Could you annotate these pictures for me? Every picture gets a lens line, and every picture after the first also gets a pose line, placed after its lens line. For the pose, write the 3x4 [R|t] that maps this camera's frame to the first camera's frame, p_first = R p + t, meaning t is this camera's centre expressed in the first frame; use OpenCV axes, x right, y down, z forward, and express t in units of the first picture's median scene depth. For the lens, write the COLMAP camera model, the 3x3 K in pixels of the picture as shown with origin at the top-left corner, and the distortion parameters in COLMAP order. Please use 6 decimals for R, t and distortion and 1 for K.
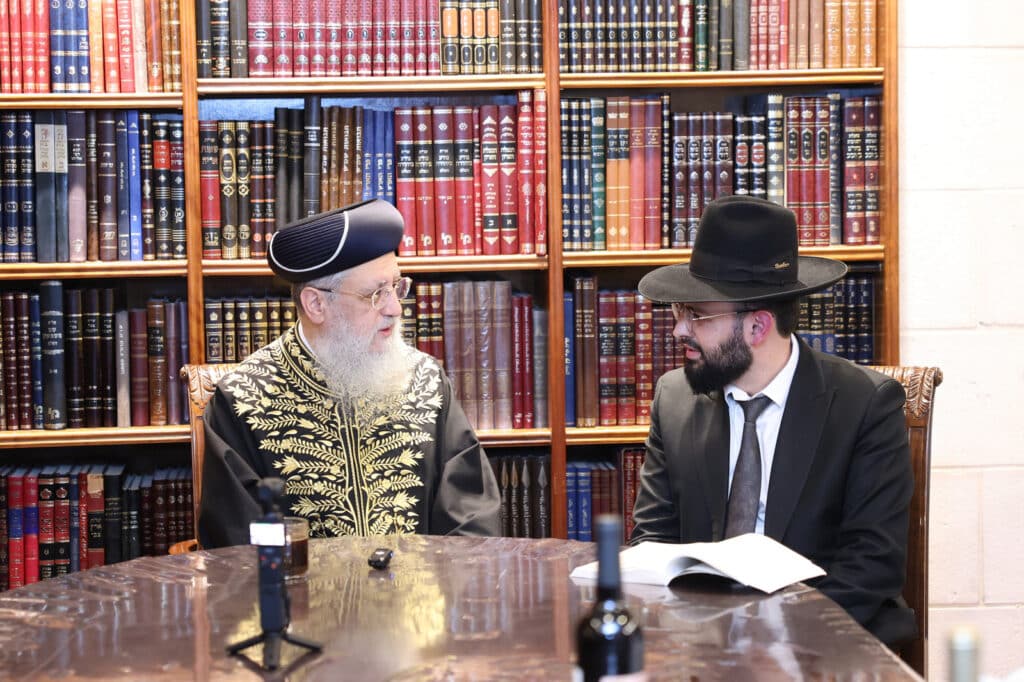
lens RADIAL K [[2317.1, 0, 514.4], [0, 2317.1, 294.0], [0, 0, 1]] dist [0.239434, 0.112935]
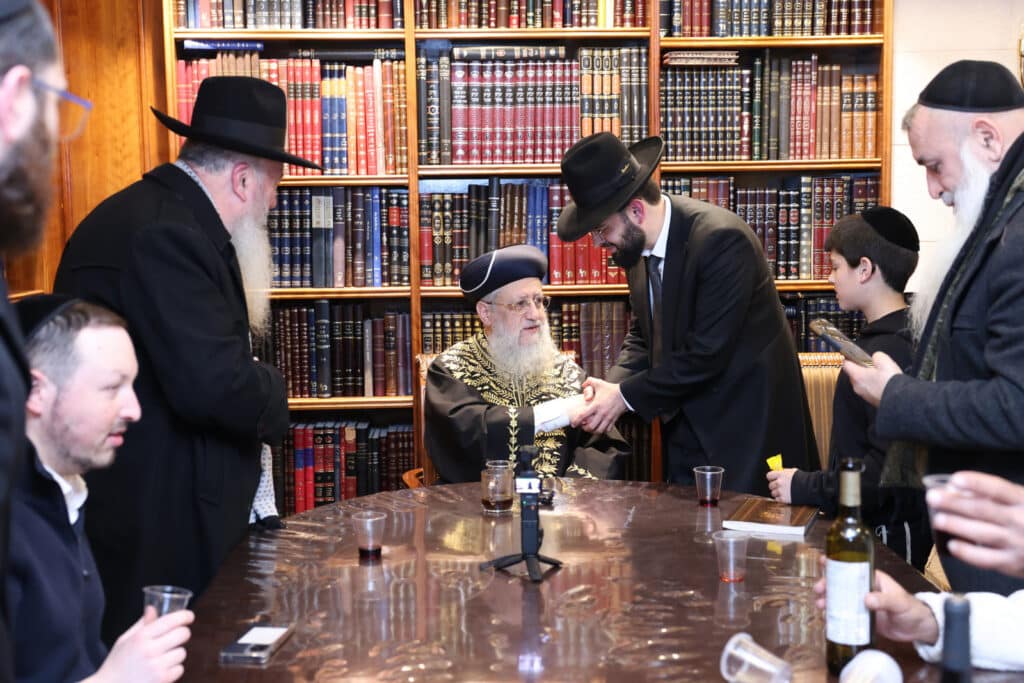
lens RADIAL K [[1411.4, 0, 526.0], [0, 1411.4, 342.0], [0, 0, 1]] dist [0.090512, 0.013604]
pose [[0.998707, 0.007832, -0.050223, -0.019925], [-0.006535, 0.999642, 0.025940, -0.002862], [0.050408, -0.025578, 0.998401, 0.092322]]
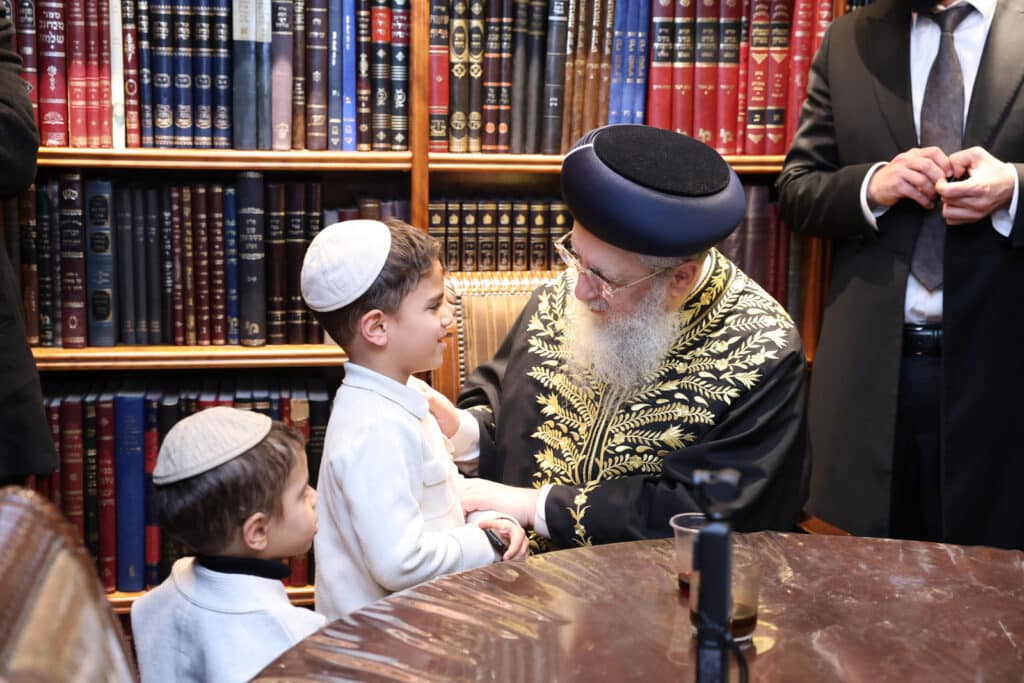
lens RADIAL K [[1508.1, 0, 515.0], [0, 1508.1, 343.7], [0, 0, 1]] dist [0.139117, -0.027214]
pose [[0.997171, 0.018629, 0.072819, -0.140217], [-0.026004, 0.994478, 0.101677, -0.002198], [-0.070522, -0.103283, 0.992149, 0.439153]]
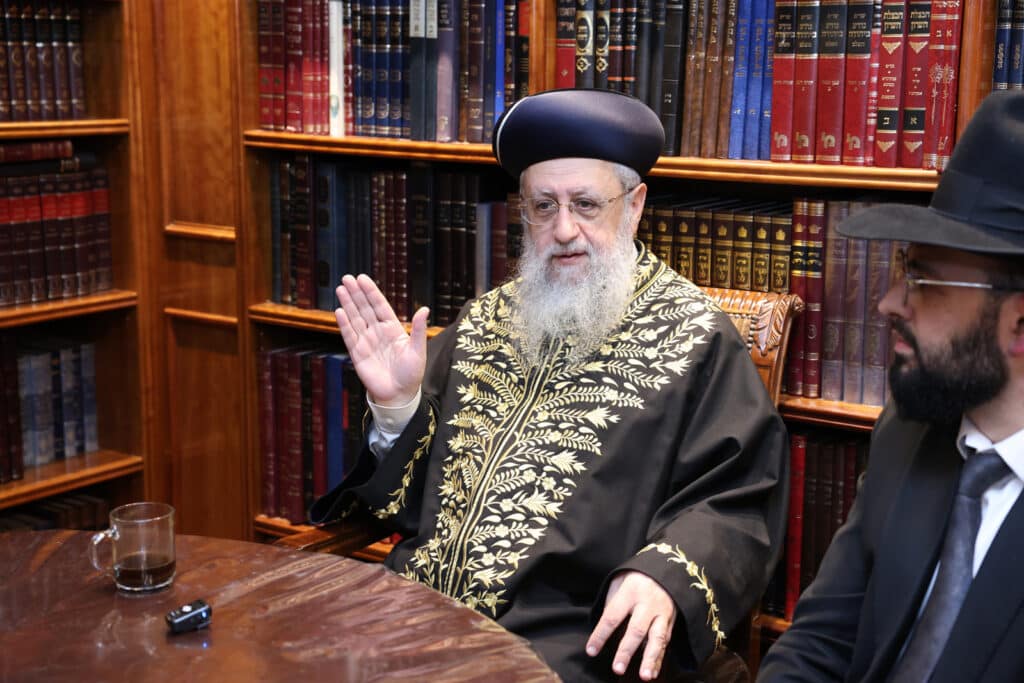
lens RADIAL K [[1605.4, 0, 519.8], [0, 1605.4, 340.8], [0, 0, 1]] dist [0.169530, -0.034230]
pose [[0.744955, 0.143485, -0.651502, 0.240039], [-0.066516, 0.987705, 0.141472, -0.027239], [0.663791, -0.062055, 0.745340, 0.557080]]
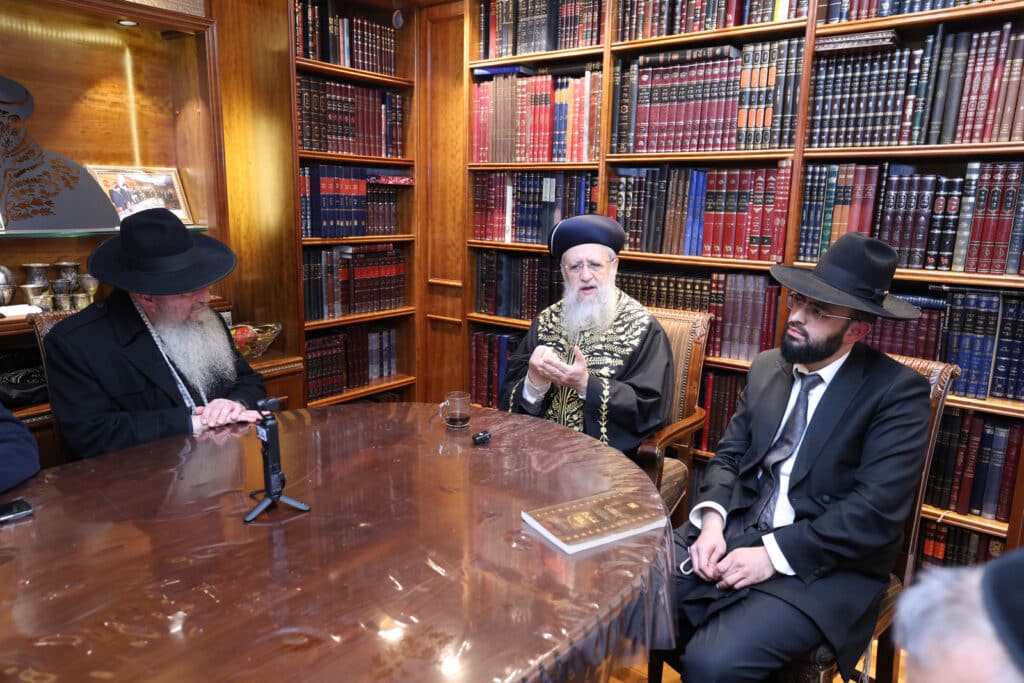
lens RADIAL K [[718.6, 0, 506.9], [0, 718.6, 342.2], [0, 0, 1]] dist [-0.000938, 0.042962]
pose [[0.718046, 0.166571, -0.675770, 0.226598], [-0.081511, 0.984383, 0.156031, -0.025219], [0.691207, -0.056955, 0.720409, 0.500902]]
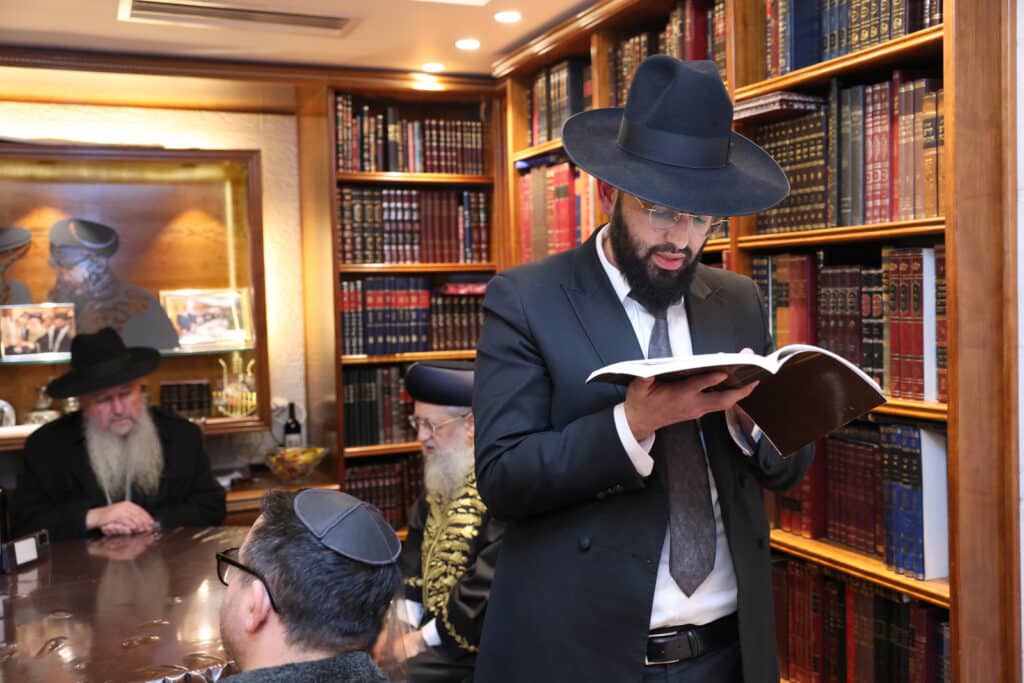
lens RADIAL K [[1032.0, 0, 513.0], [0, 1032.0, 338.5], [0, 0, 1]] dist [0.010752, 0.011331]
pose [[0.291930, 0.050194, -0.955122, 0.510524], [-0.049566, 0.998074, 0.037301, -0.055850], [0.955155, 0.036452, 0.293856, 0.726373]]
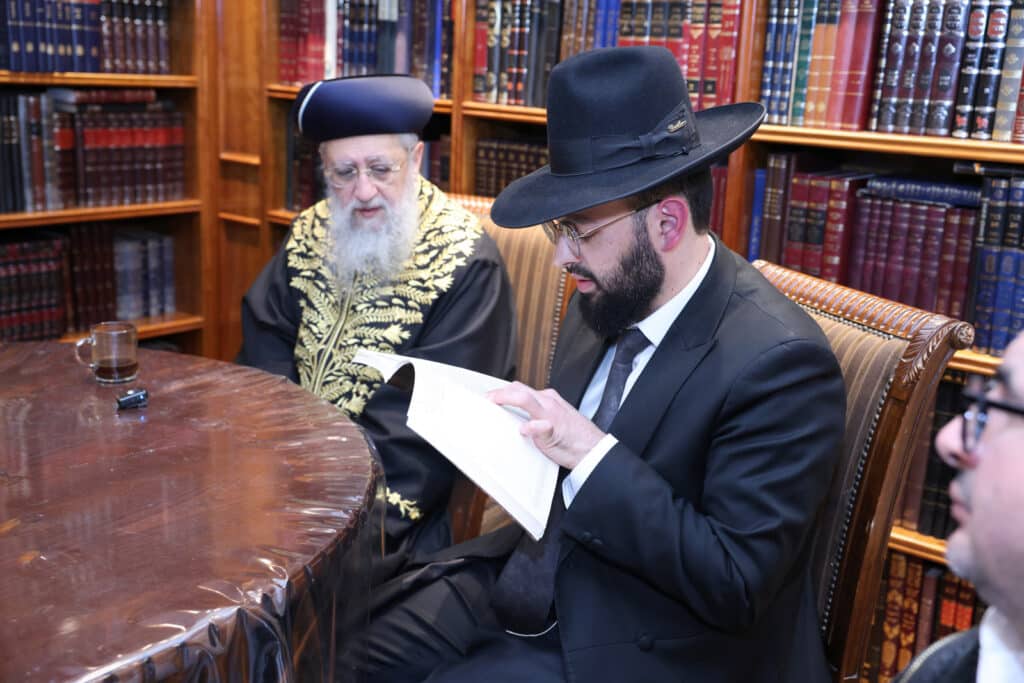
lens RADIAL K [[1157.1, 0, 510.2], [0, 1157.1, 340.4], [0, 0, 1]] dist [0.015456, 0.131746]
pose [[0.705214, 0.215306, -0.675512, 0.291459], [-0.106872, 0.974170, 0.198926, -0.015837], [0.700893, -0.068092, 0.710008, 0.595558]]
